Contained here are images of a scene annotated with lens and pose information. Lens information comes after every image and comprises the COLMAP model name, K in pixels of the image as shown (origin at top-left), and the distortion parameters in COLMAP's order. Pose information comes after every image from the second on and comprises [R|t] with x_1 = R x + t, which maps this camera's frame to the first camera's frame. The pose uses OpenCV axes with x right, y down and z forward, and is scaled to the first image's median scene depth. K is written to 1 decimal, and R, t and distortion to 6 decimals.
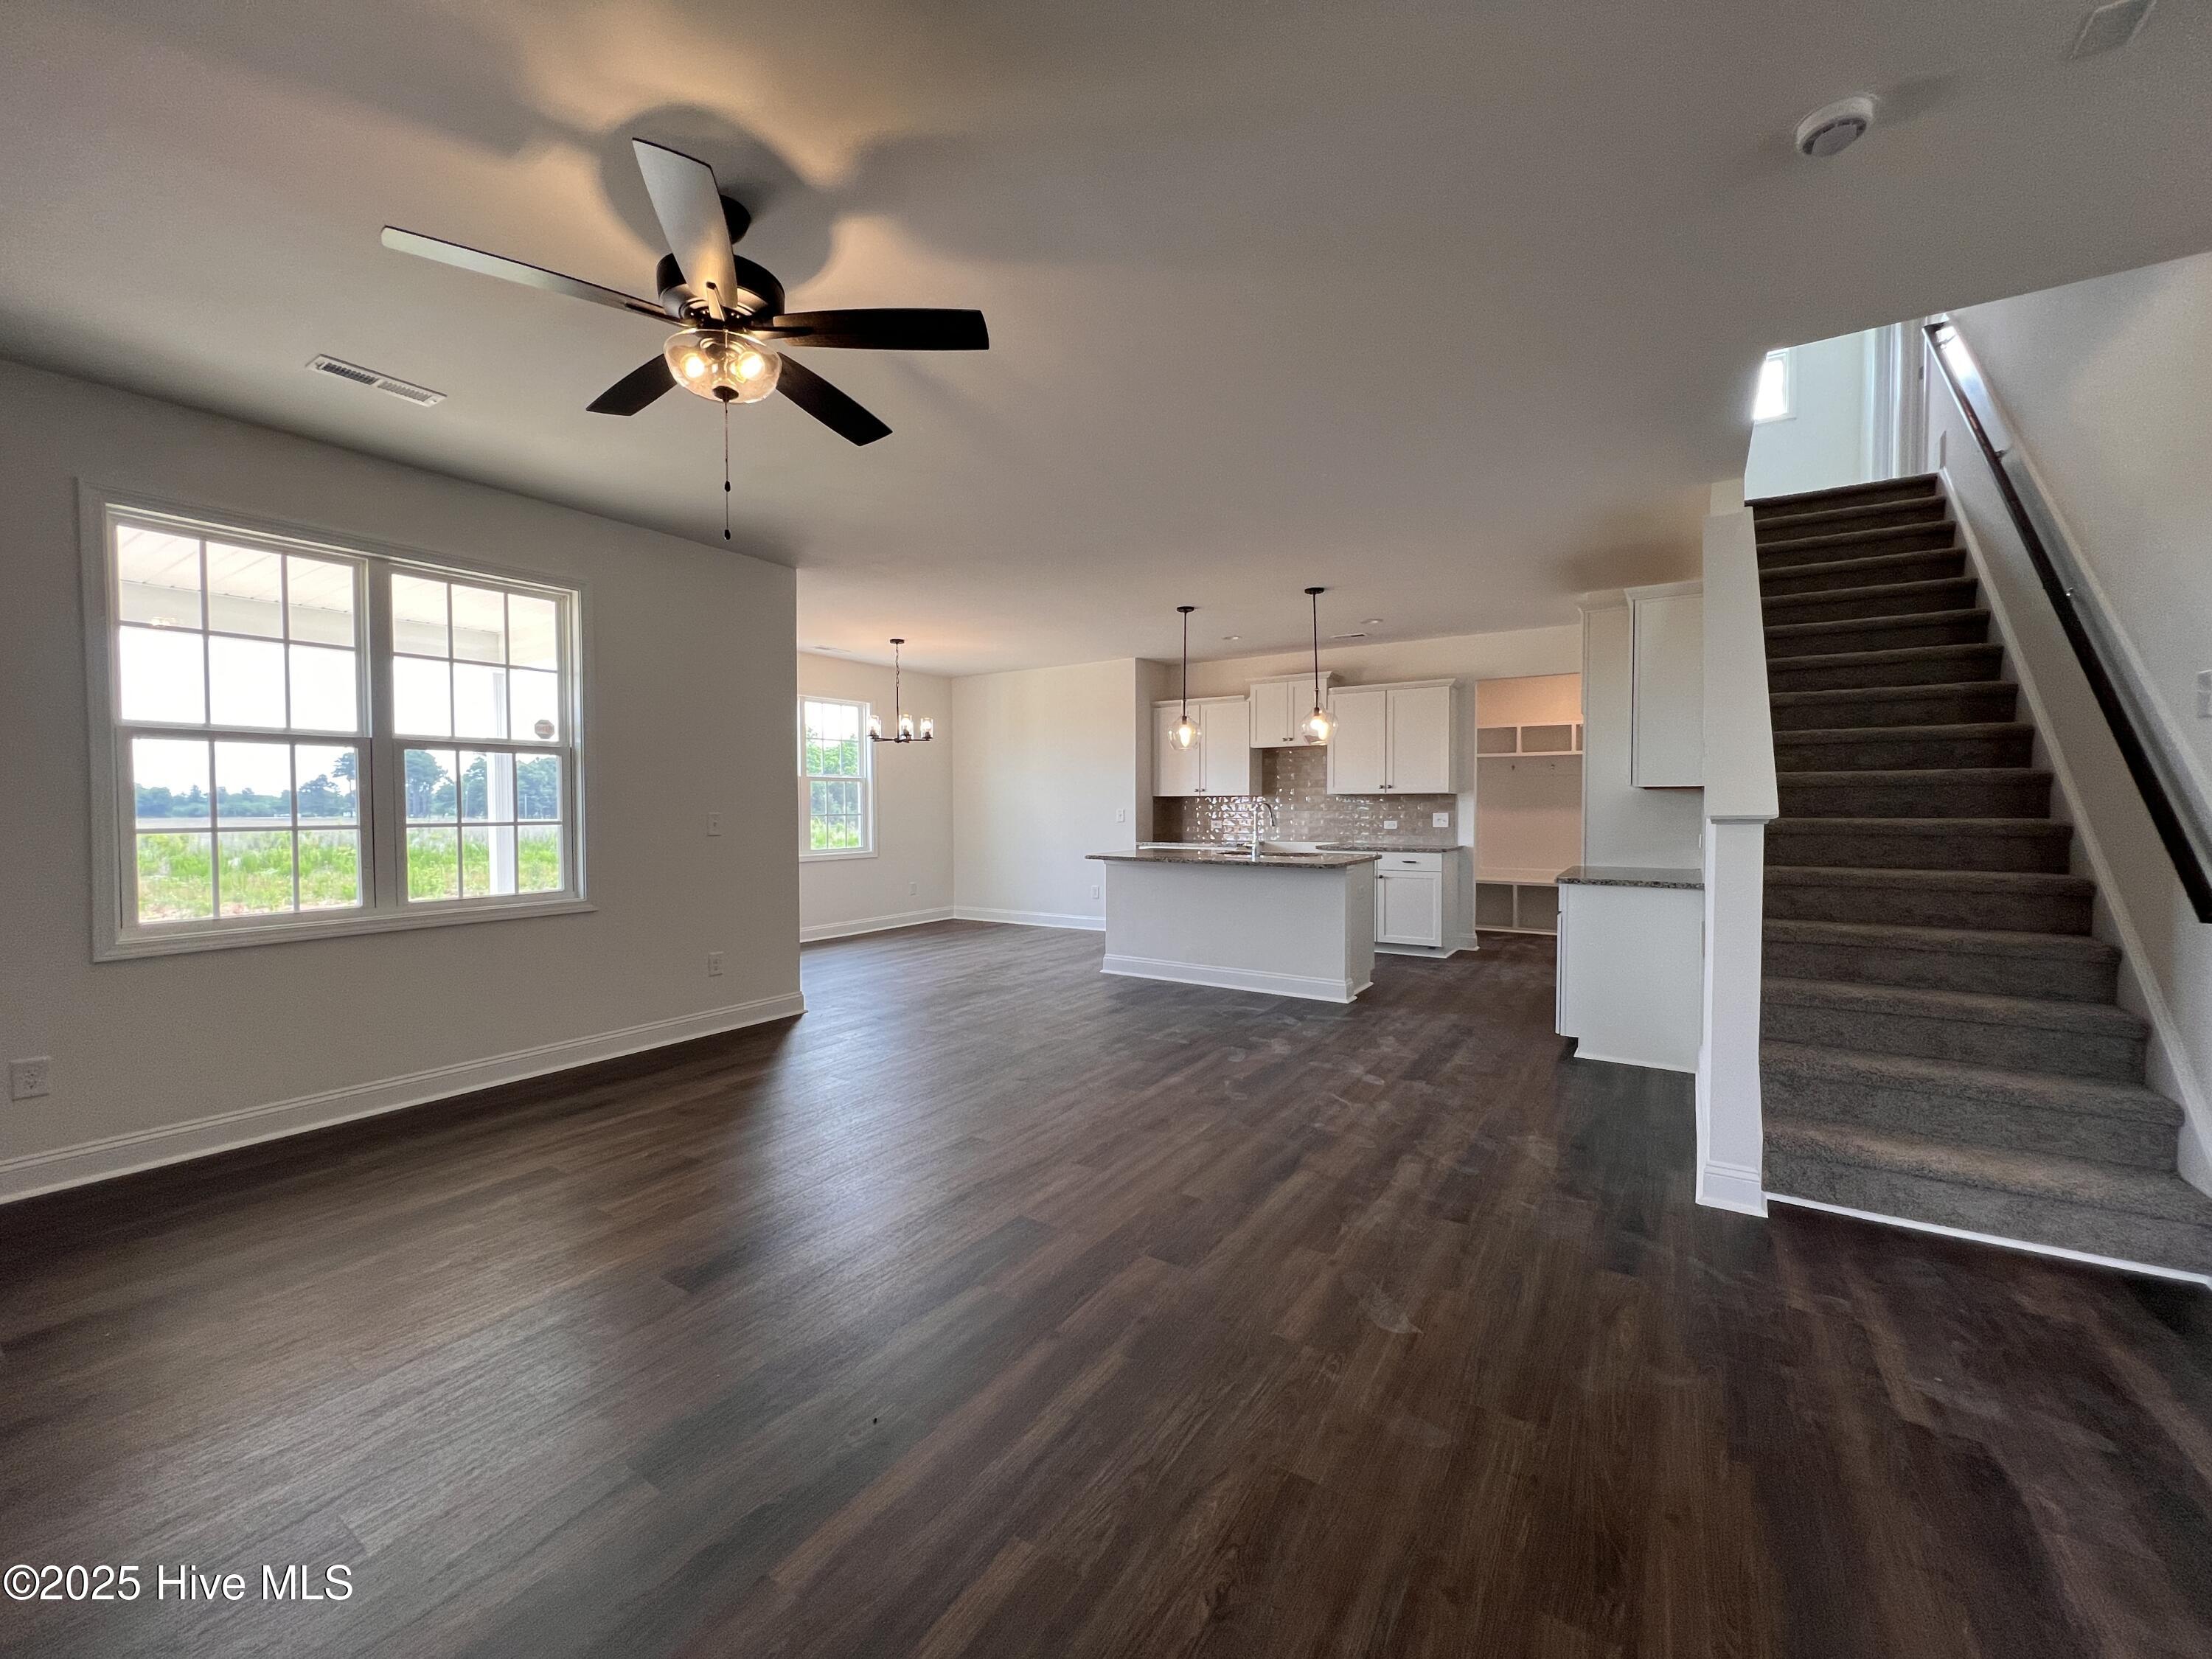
lens RADIAL K [[885.5, 0, 1077.6], [0, 885.5, 819.9], [0, 0, 1]] dist [-0.001576, 0.000412]
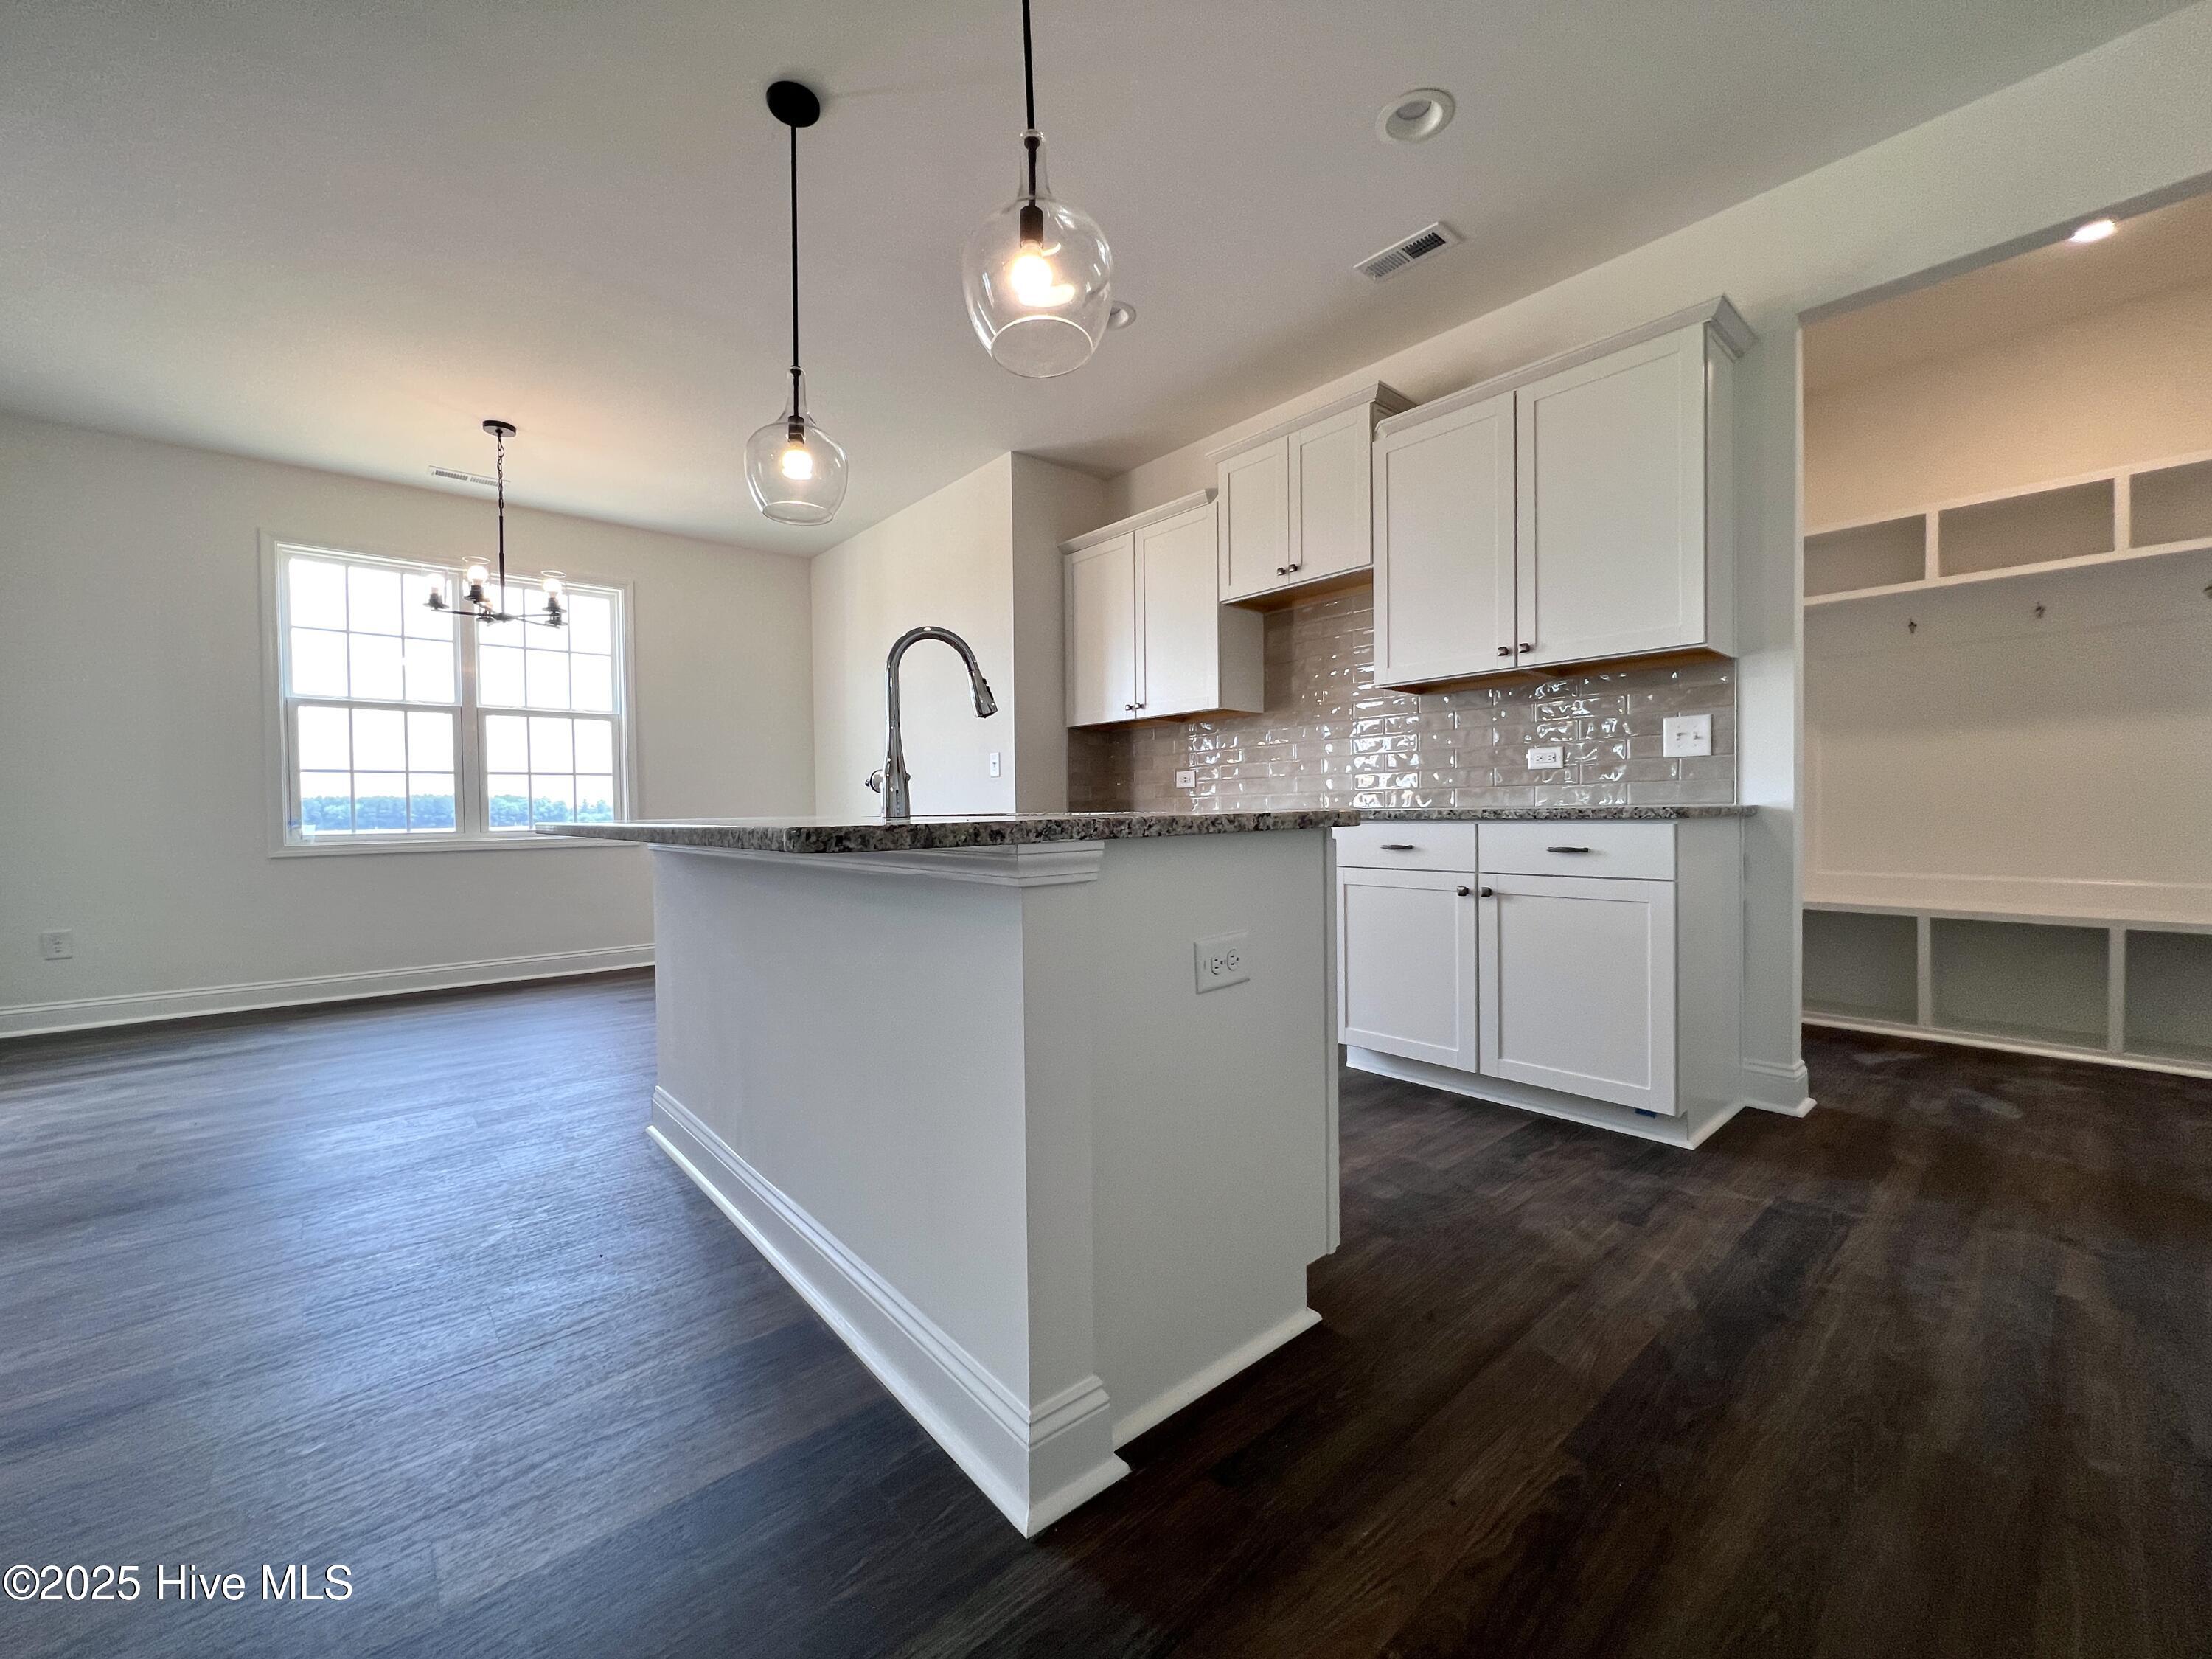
lens RADIAL K [[885.5, 0, 1093.1], [0, 885.5, 829.9], [0, 0, 1]] dist [-0.001576, 0.000412]
pose [[0.966689, -0.002772, -0.255939, 0.239677], [0.004330, 0.999975, 0.005523, 0.031332], [0.255918, -0.006447, 0.966677, 0.525966]]
